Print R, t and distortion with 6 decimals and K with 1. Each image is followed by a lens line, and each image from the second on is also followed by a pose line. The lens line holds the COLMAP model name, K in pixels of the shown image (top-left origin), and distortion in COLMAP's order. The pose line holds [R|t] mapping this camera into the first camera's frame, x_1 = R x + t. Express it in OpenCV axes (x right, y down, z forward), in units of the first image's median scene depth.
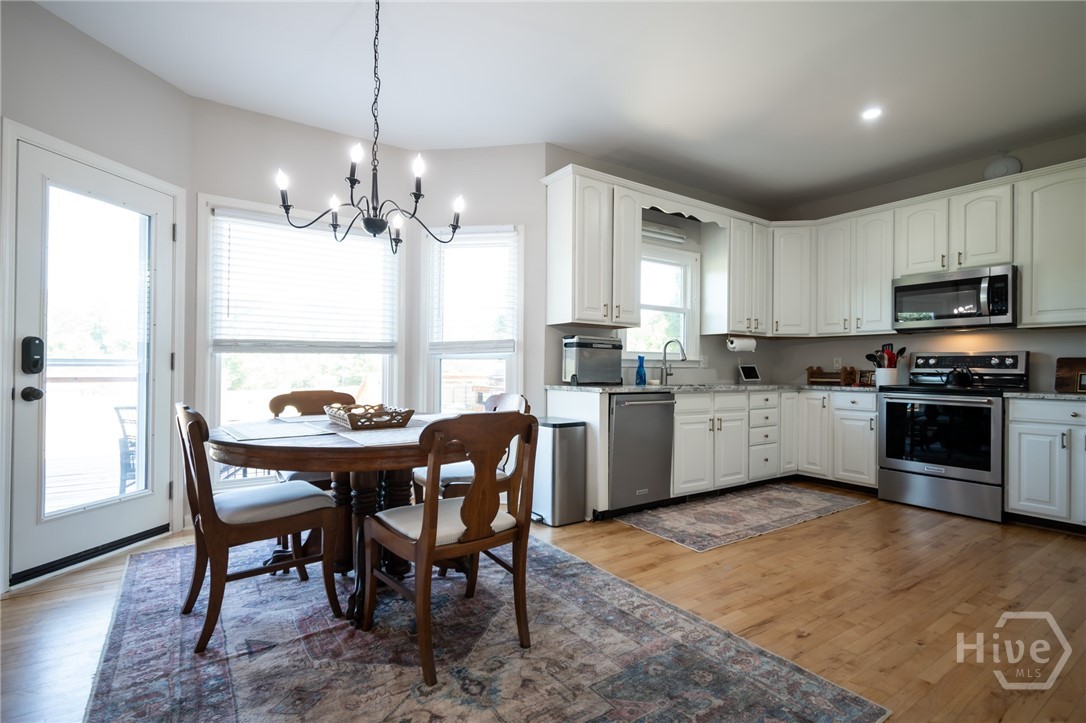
lens RADIAL K [[519.7, 0, 543.0], [0, 519.7, 361.5], [0, 0, 1]] dist [0.005787, -0.001307]
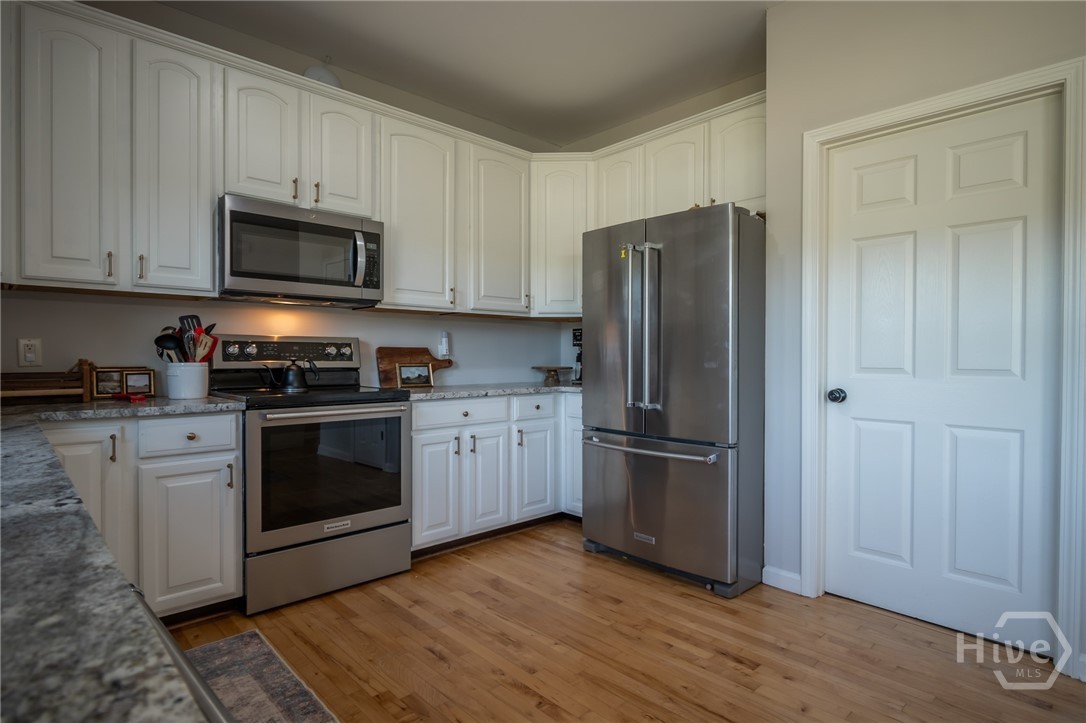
lens RADIAL K [[573.1, 0, 543.0], [0, 573.1, 361.5], [0, 0, 1]] dist [-0.000020, -0.000223]
pose [[-0.162284, -0.018949, 0.986562, 0.041418], [-0.014886, 0.999749, 0.016754, -0.003032], [-0.986632, -0.011967, -0.162525, 0.816046]]
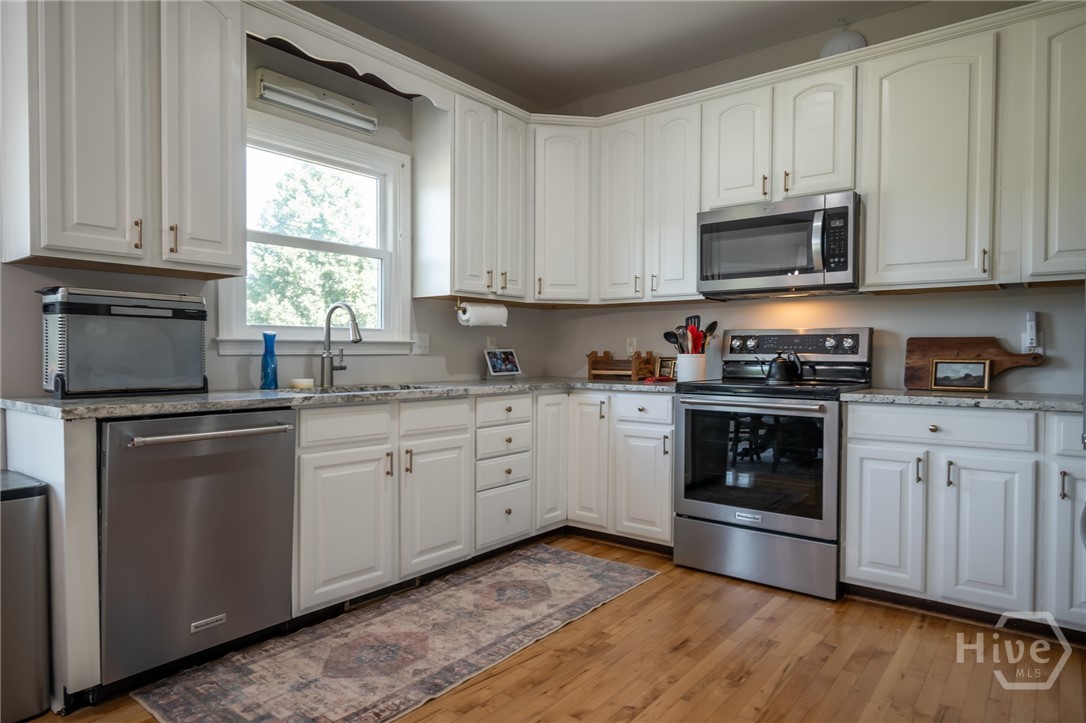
lens RADIAL K [[656.9, 0, 543.0], [0, 656.9, 361.5], [0, 0, 1]] dist [0.002978, 0.000741]
pose [[0.954726, -0.009966, 0.297320, 0.267696], [0.001599, 0.999596, 0.028372, -0.001094], [-0.297483, -0.026612, 0.954356, 0.308625]]
